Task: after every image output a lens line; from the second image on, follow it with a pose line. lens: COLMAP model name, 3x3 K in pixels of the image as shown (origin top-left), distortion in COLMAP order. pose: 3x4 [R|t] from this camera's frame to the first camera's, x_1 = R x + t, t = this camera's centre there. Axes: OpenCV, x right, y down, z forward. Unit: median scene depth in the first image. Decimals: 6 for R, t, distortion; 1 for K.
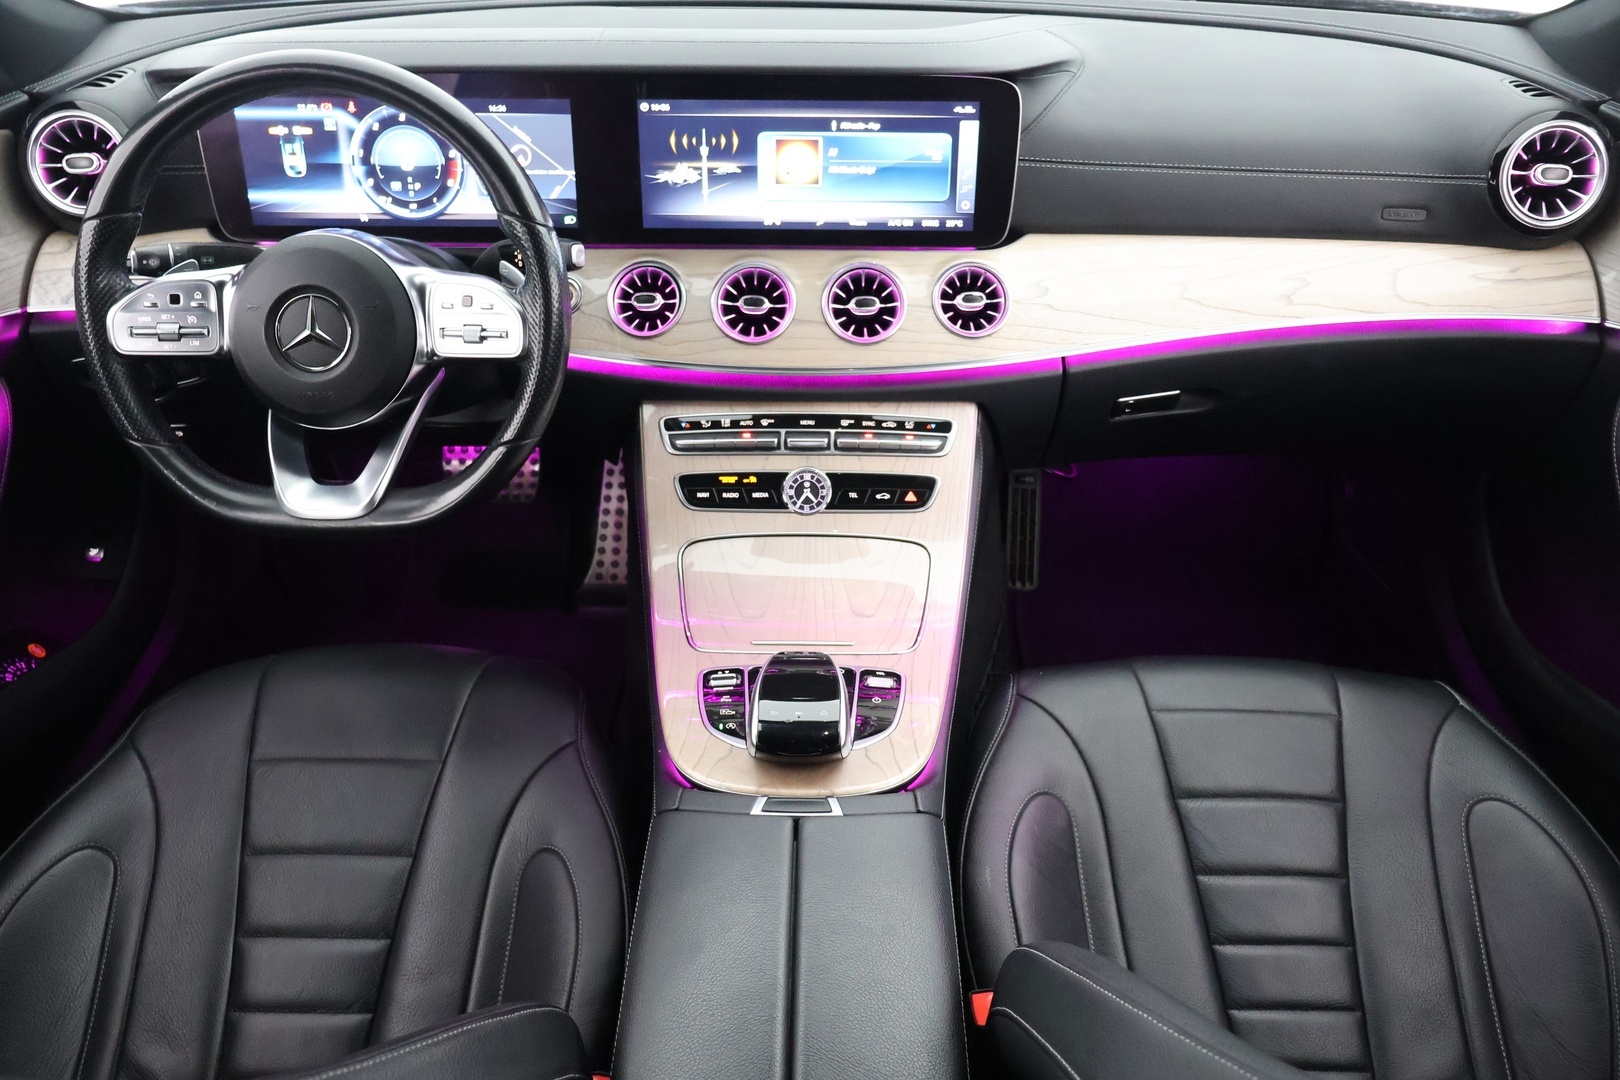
lens RADIAL K [[1305.3, 0, 810.0], [0, 1305.3, 540.0], [0, 0, 1]] dist [-0.024413, 0.004149]
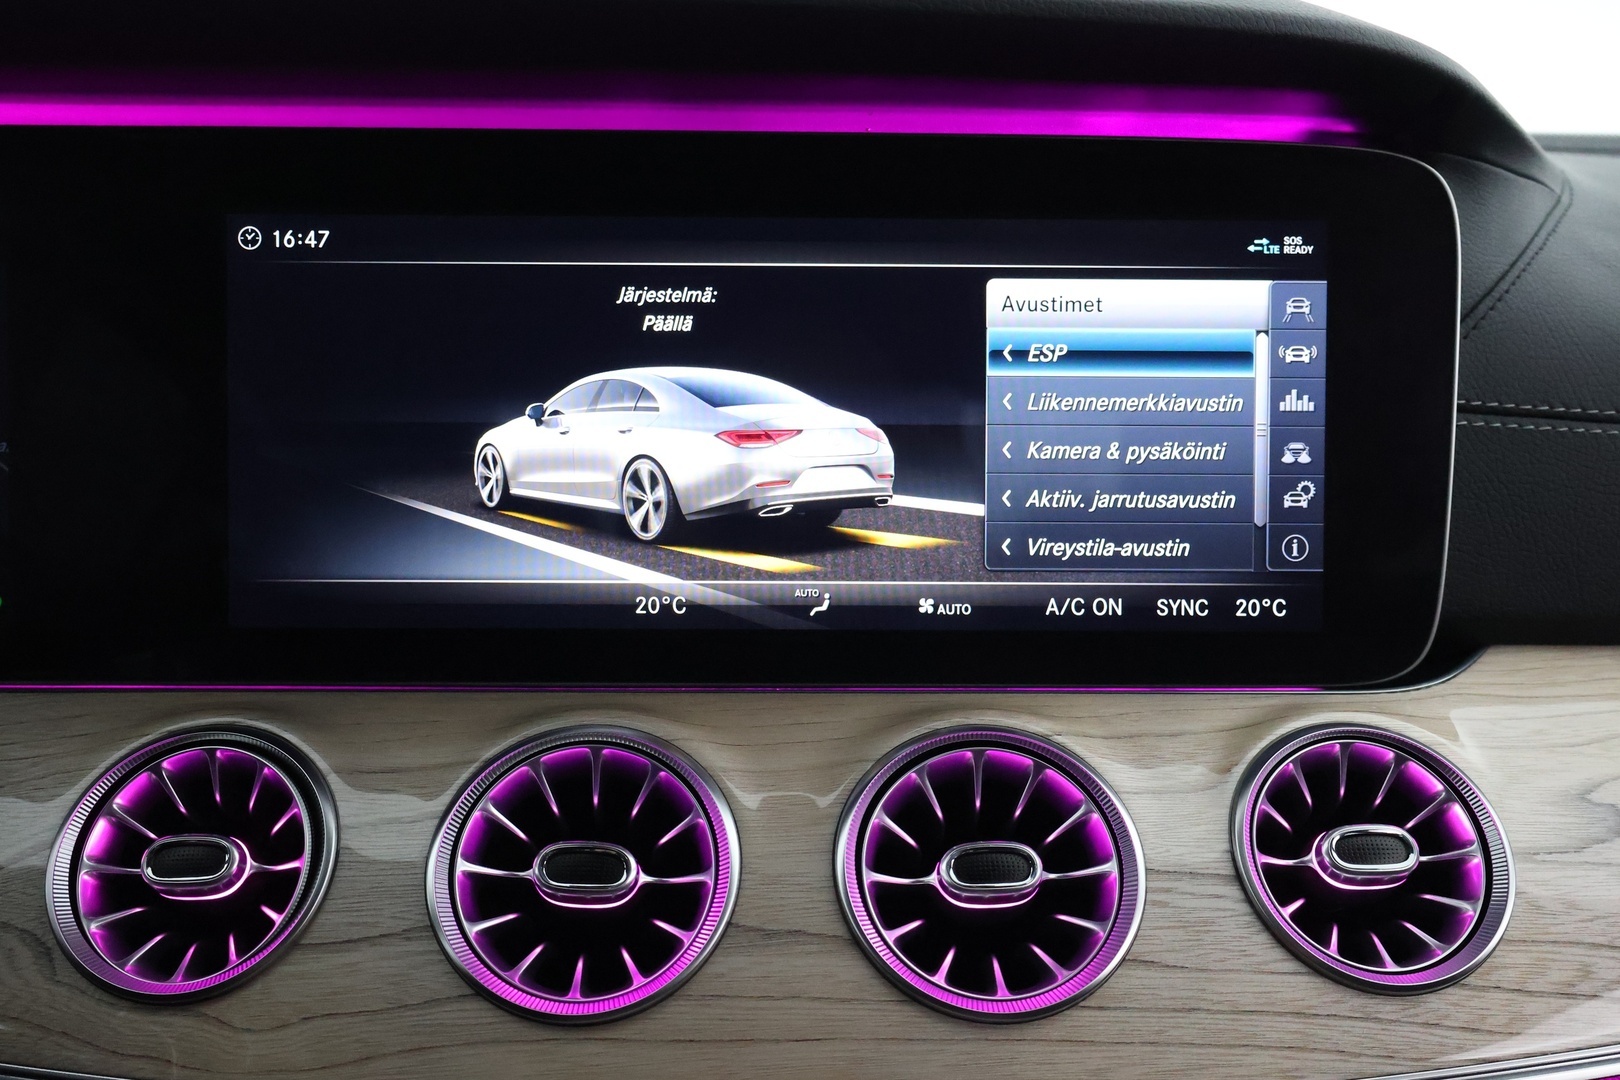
lens RADIAL K [[1777.4, 0, 810.0], [0, 1777.4, 540.0], [0, 0, 1]] dist [-0.003496, 0.005673]
pose [[0.999369, -0.001910, 0.035454, -0.009156], [0.015485, 0.922026, -0.386818, -0.100161], [-0.031951, 0.387123, 0.921474, 0.626020]]
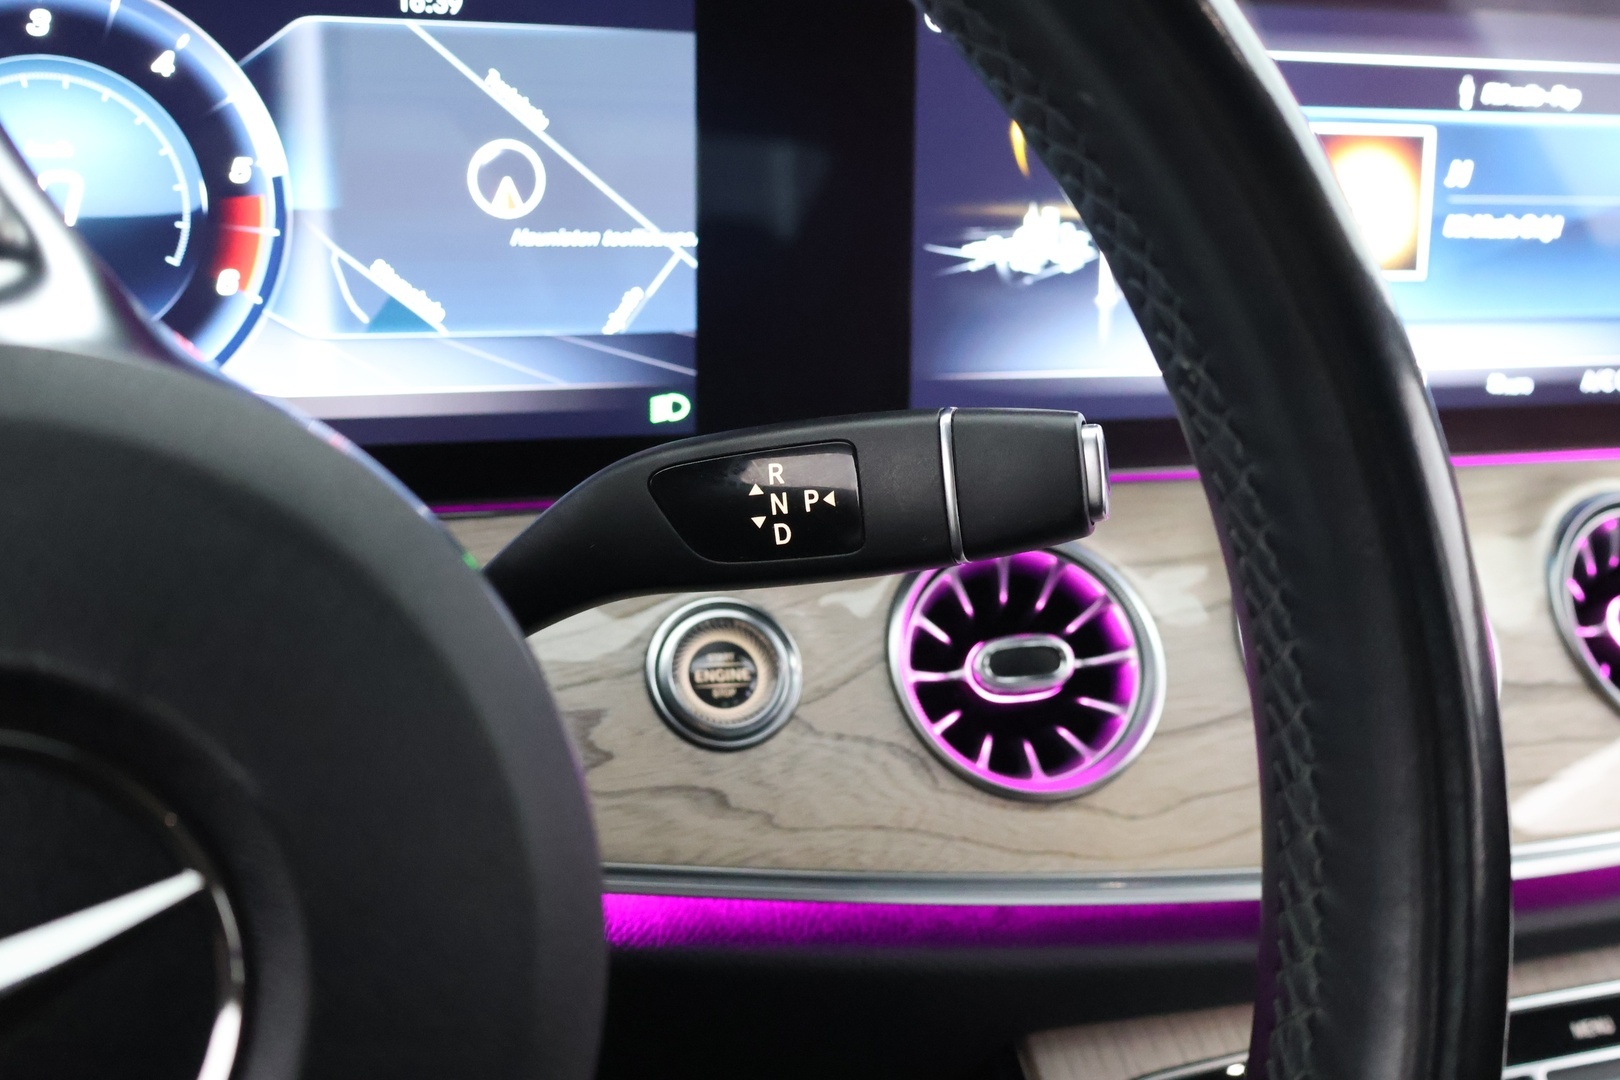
lens RADIAL K [[1914.7, 0, 810.0], [0, 1914.7, 540.0], [0, 0, 1]] dist [-0.015347, 0.020205]
pose [[0.934356, -0.060430, 0.351181, -0.308211], [0.149665, 0.960928, -0.232847, -0.121728], [-0.323389, 0.270121, 0.906893, 0.641036]]
